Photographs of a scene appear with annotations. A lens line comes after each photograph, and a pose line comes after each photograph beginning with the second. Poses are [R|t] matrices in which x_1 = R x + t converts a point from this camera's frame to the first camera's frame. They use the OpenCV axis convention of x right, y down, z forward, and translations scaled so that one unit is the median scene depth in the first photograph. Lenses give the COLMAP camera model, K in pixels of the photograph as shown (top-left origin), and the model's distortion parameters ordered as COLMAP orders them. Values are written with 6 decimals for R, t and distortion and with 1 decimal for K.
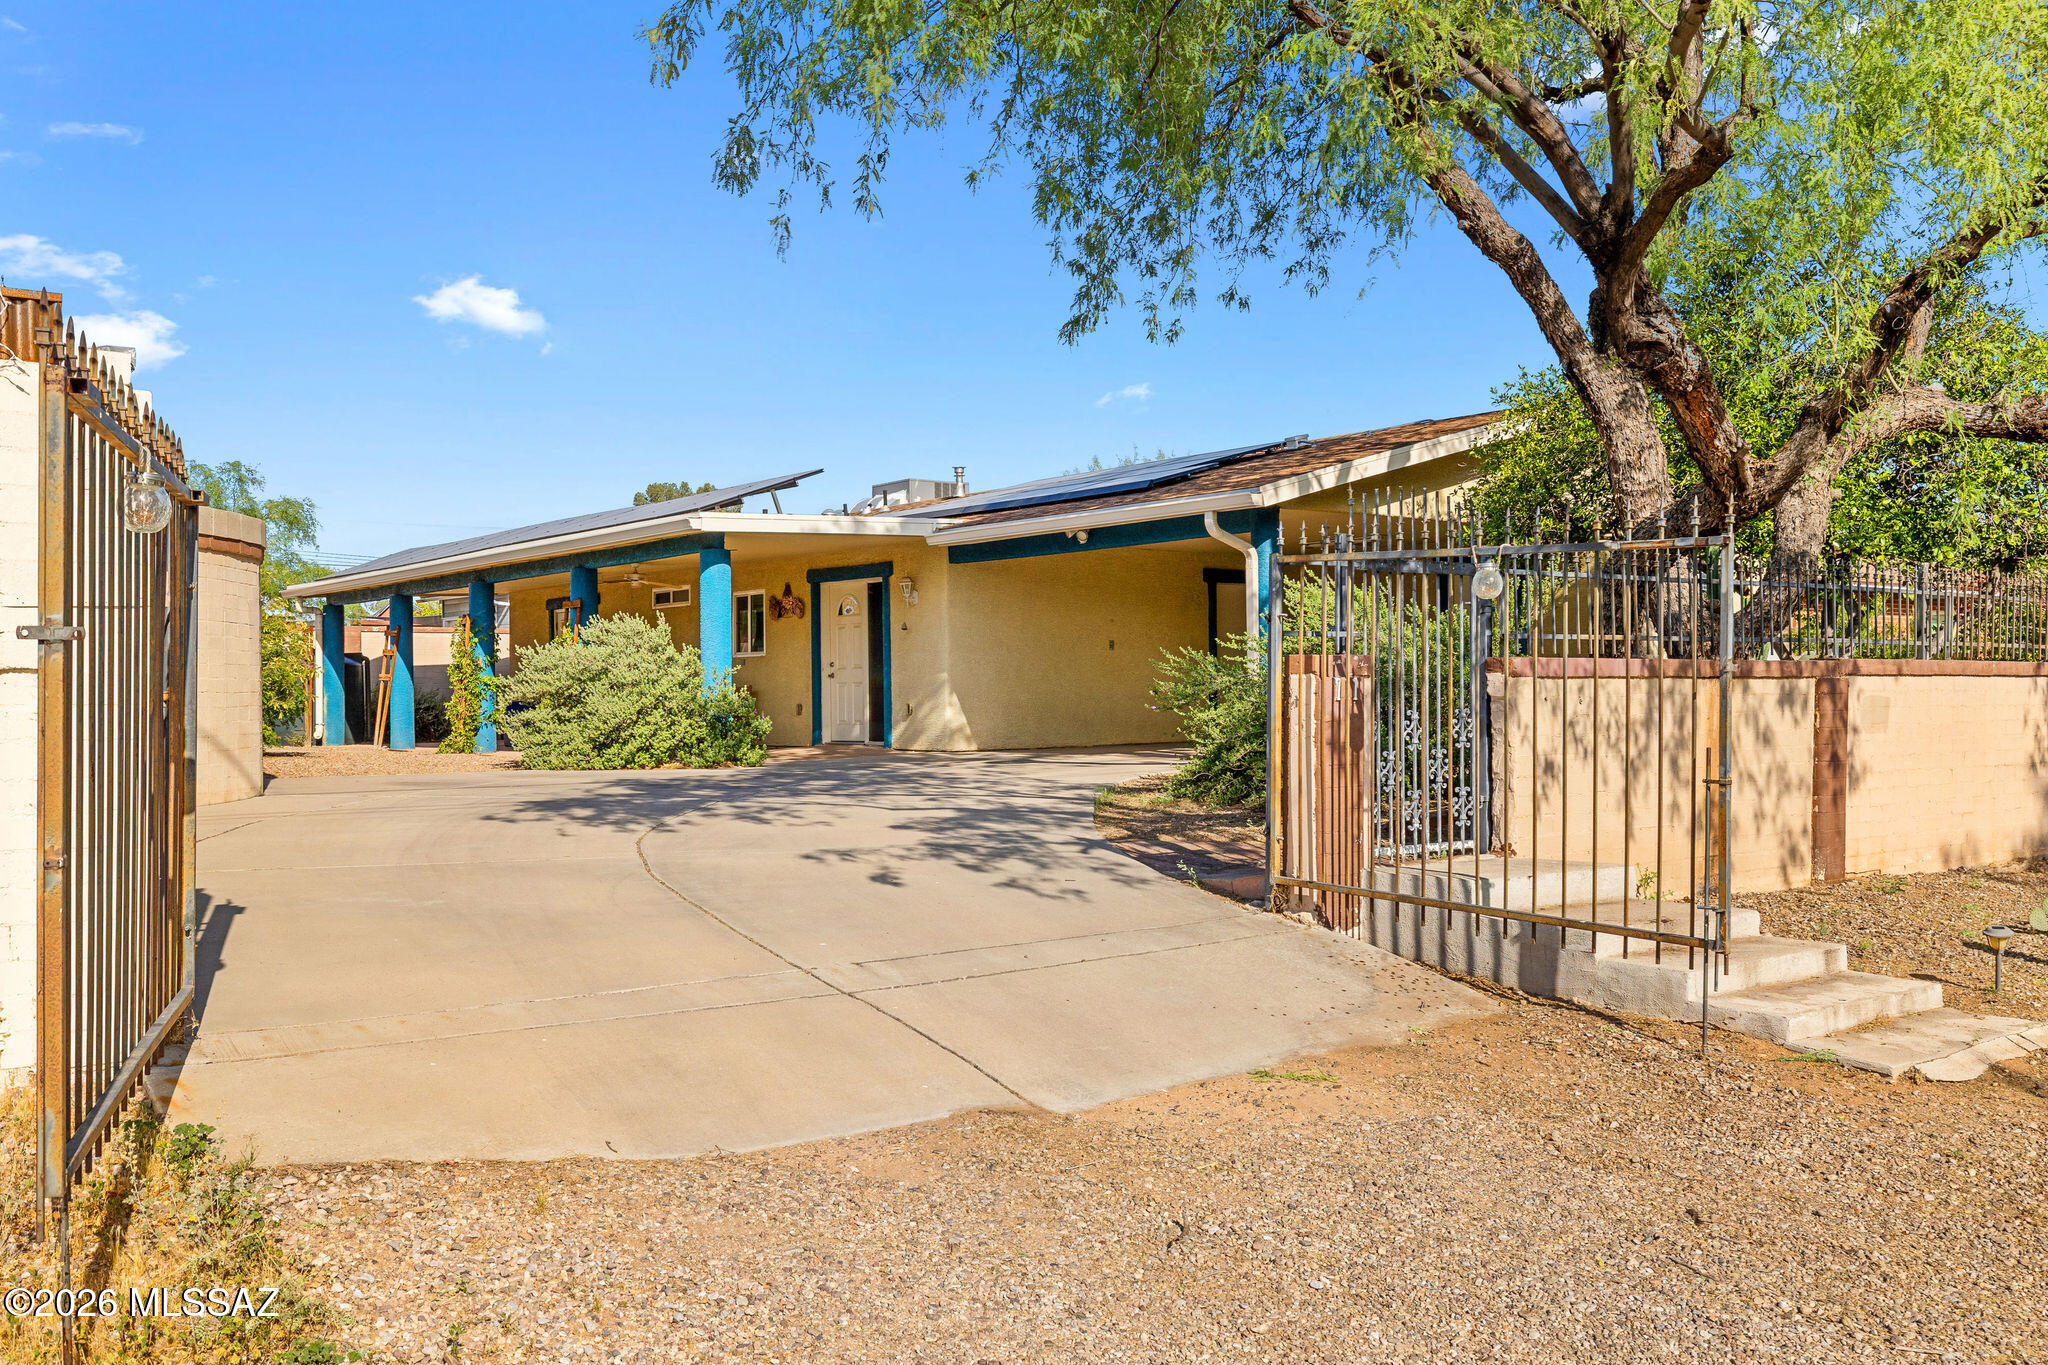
lens RADIAL K [[1832.8, 0, 1025.4], [0, 1832.8, 688.3], [0, 0, 1]] dist [-0.003079, -0.004494]
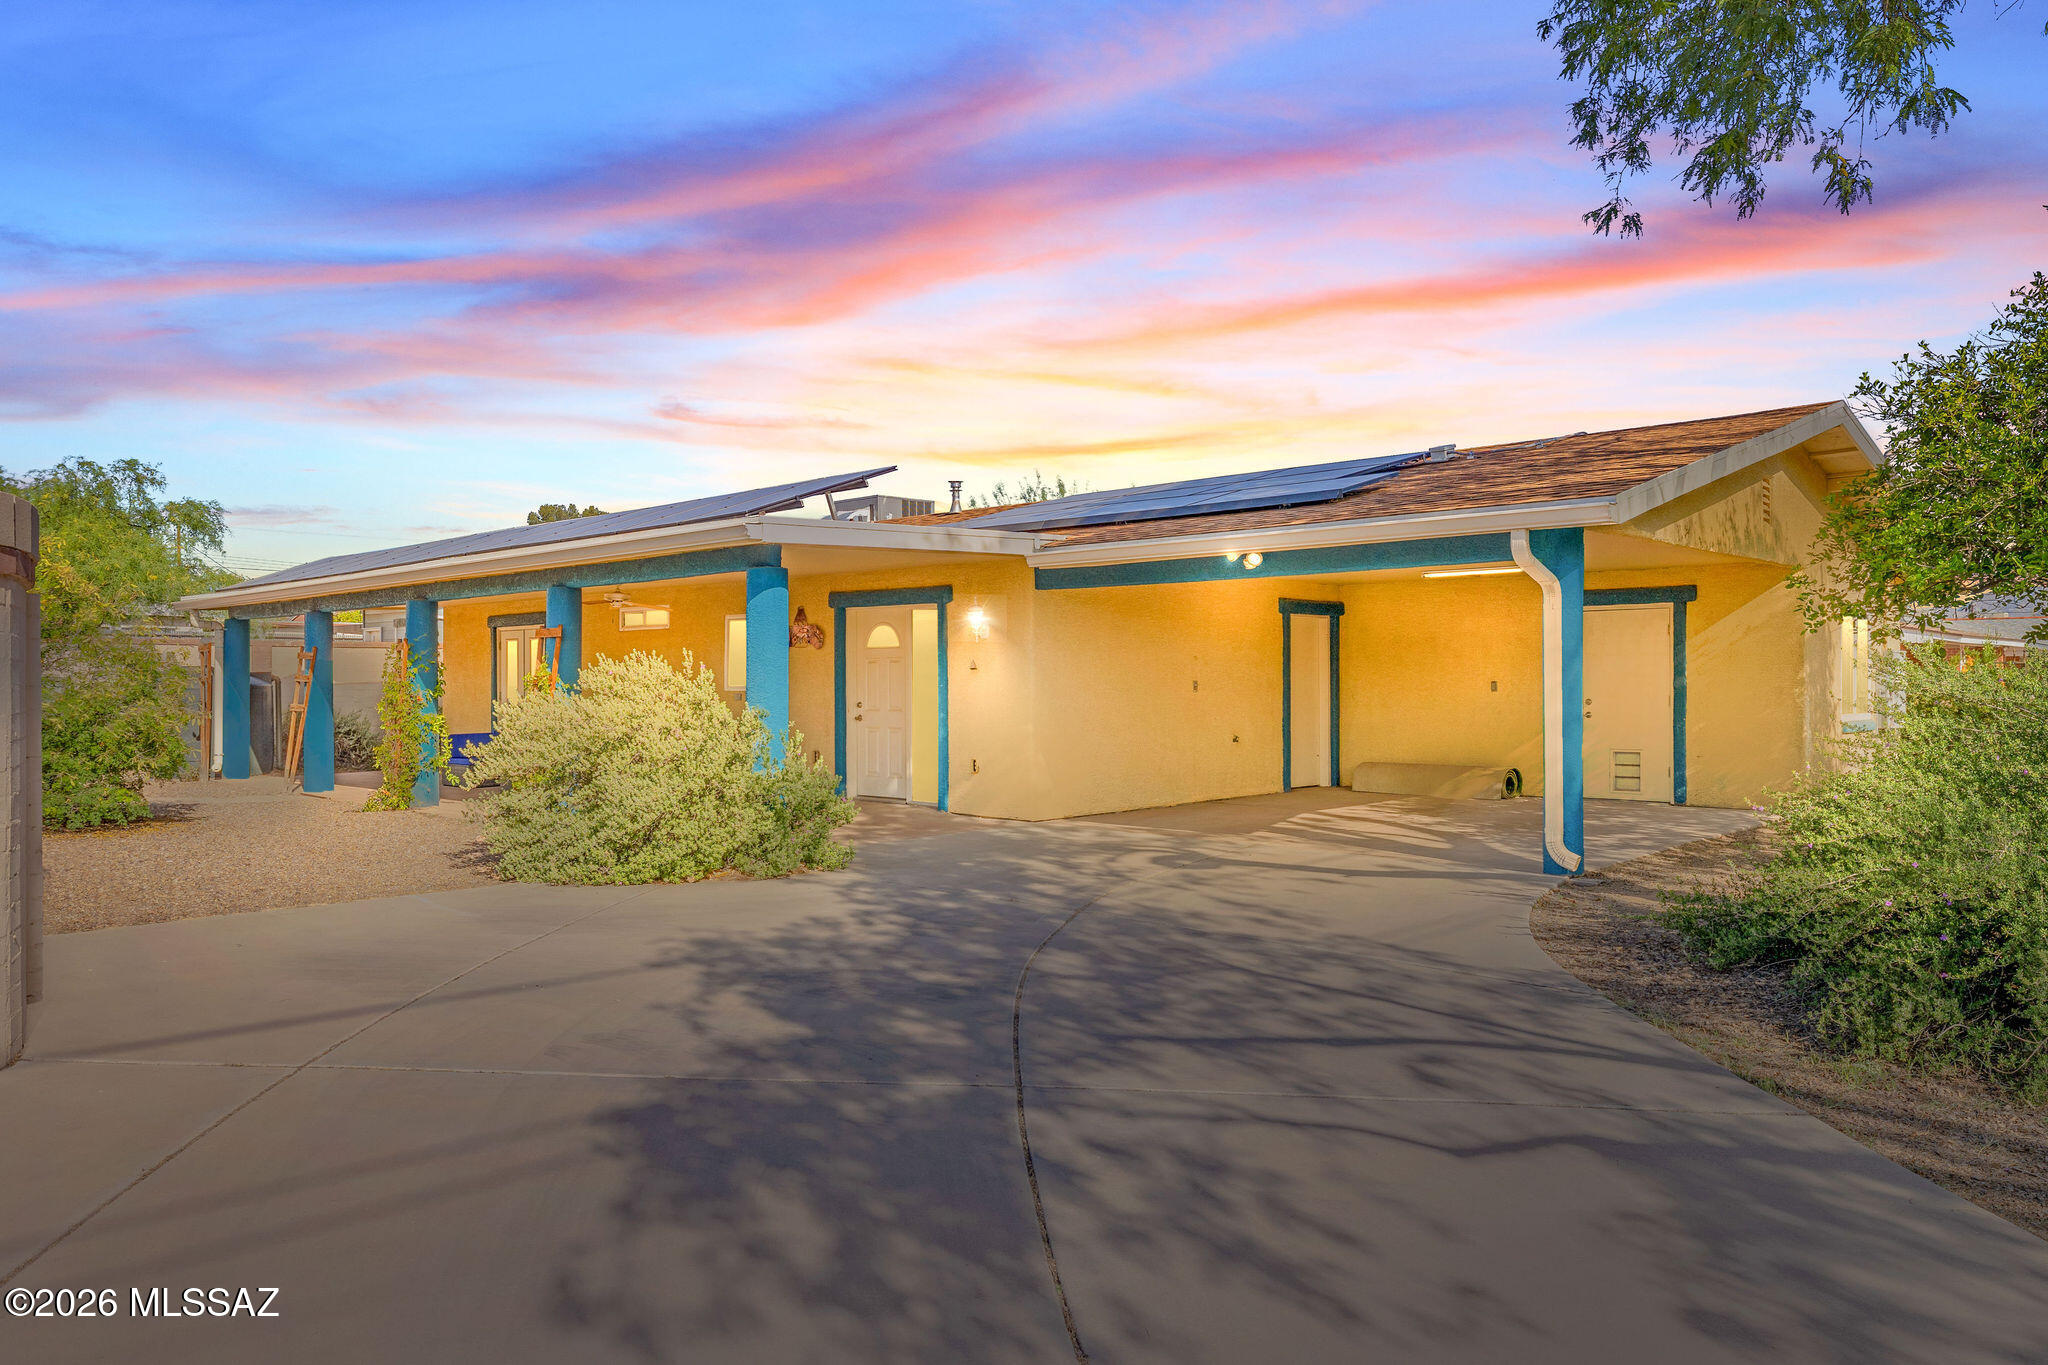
lens RADIAL K [[1397.3, 0, 1023.5], [0, 1397.3, 672.5], [0, 0, 1]] dist [0.002928, 0.002403]
pose [[0.990356, 0.008601, 0.138277, -0.120071], [-0.008503, 0.999963, -0.001302, -0.027720], [-0.138283, 0.000114, 0.990393, 0.352375]]
